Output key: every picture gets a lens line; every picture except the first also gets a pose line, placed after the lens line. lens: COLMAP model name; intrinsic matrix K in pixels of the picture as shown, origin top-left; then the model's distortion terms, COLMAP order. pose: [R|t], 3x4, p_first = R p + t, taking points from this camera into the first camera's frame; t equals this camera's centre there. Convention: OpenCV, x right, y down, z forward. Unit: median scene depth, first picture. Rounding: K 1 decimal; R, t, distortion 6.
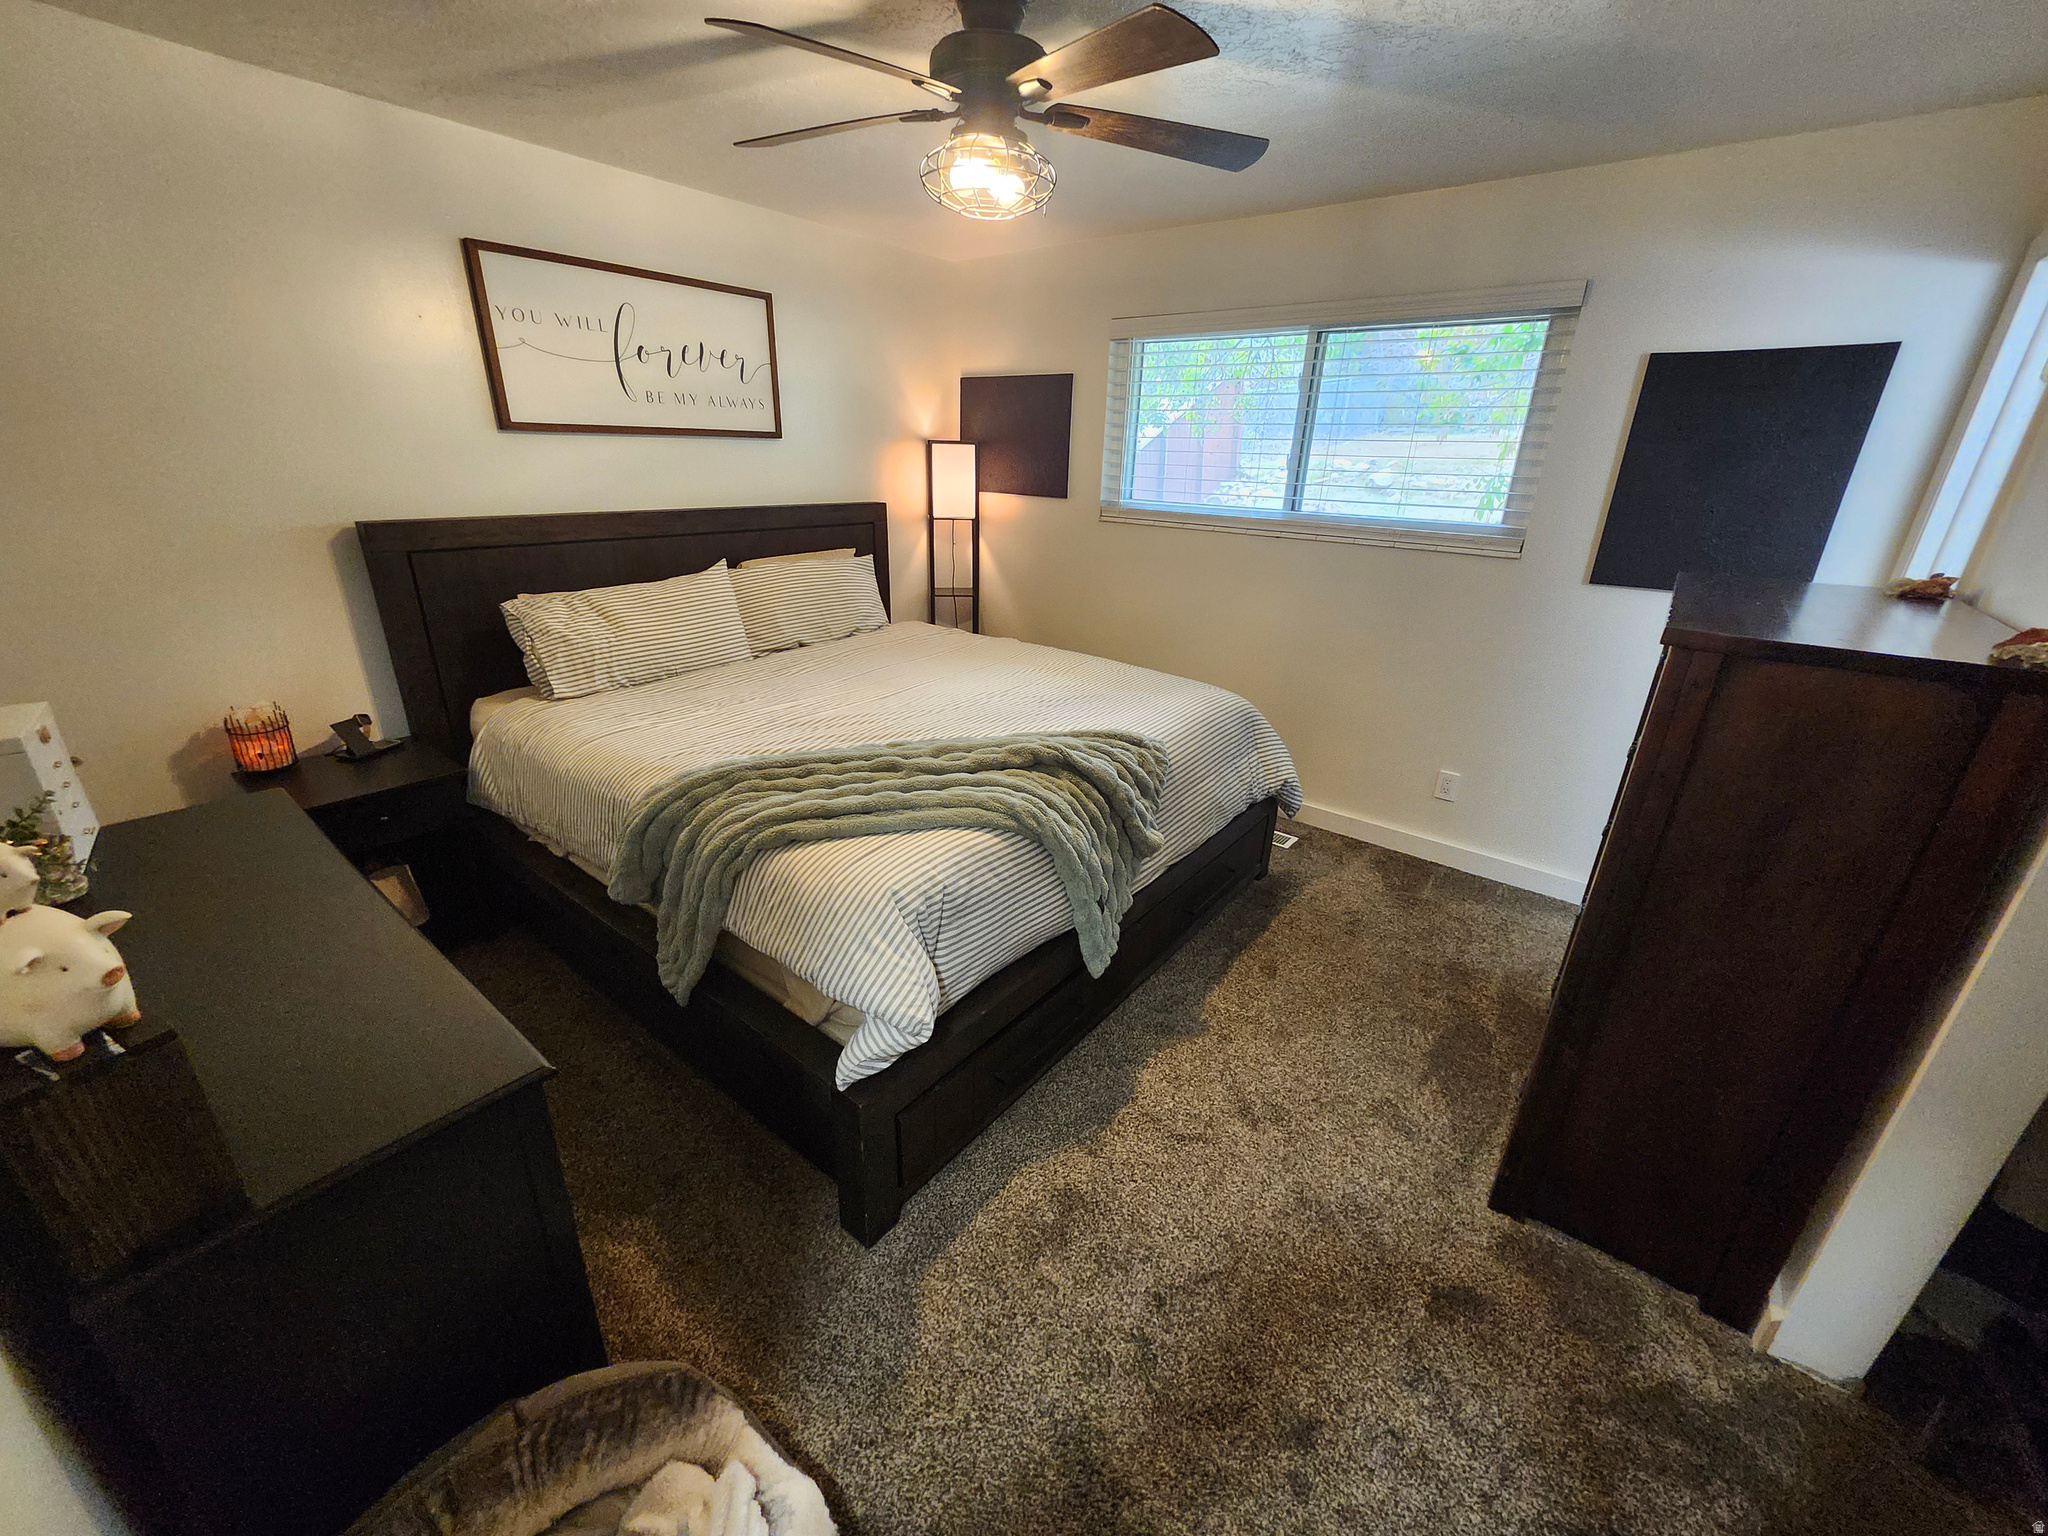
lens RADIAL K [[806.1, 0, 1024.0], [0, 806.1, 768.0], [0, 0, 1]] dist [0.000900, -0.000086]
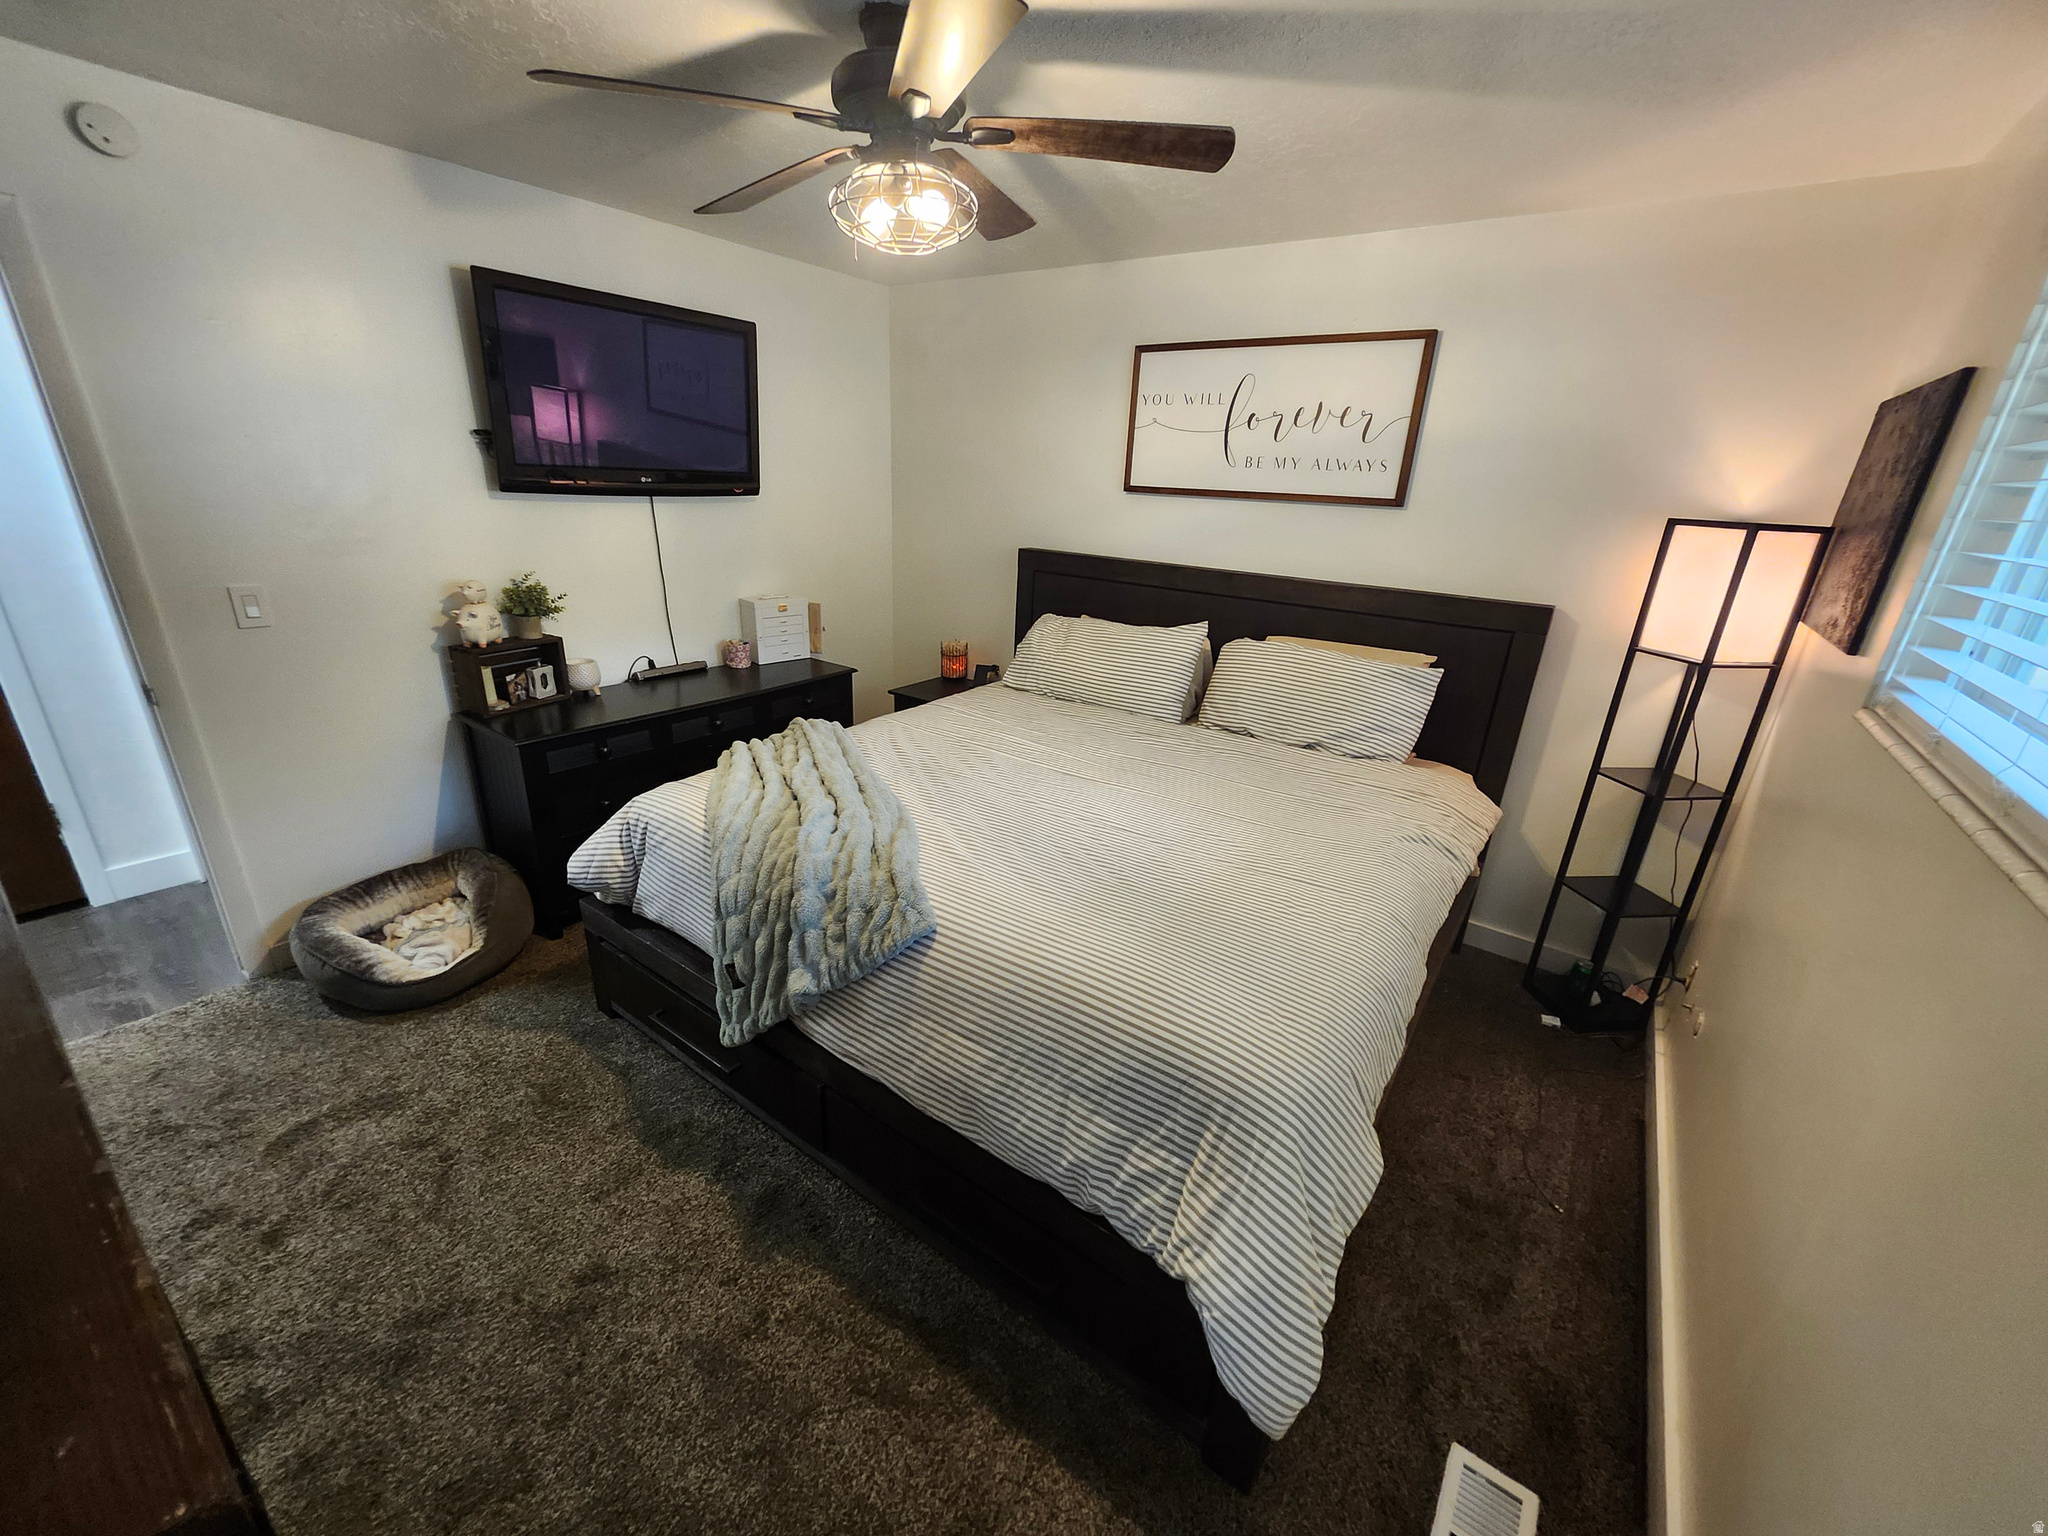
lens RADIAL K [[806.1, 0, 1024.0], [0, 806.1, 768.0], [0, 0, 1]] dist [0.000900, -0.000086]
pose [[0.043628, 0.326856, -0.944066, 0.610057], [-0.404031, 0.870015, 0.282547, -0.297806], [0.913704, 0.369105, 0.170018, 0.711749]]
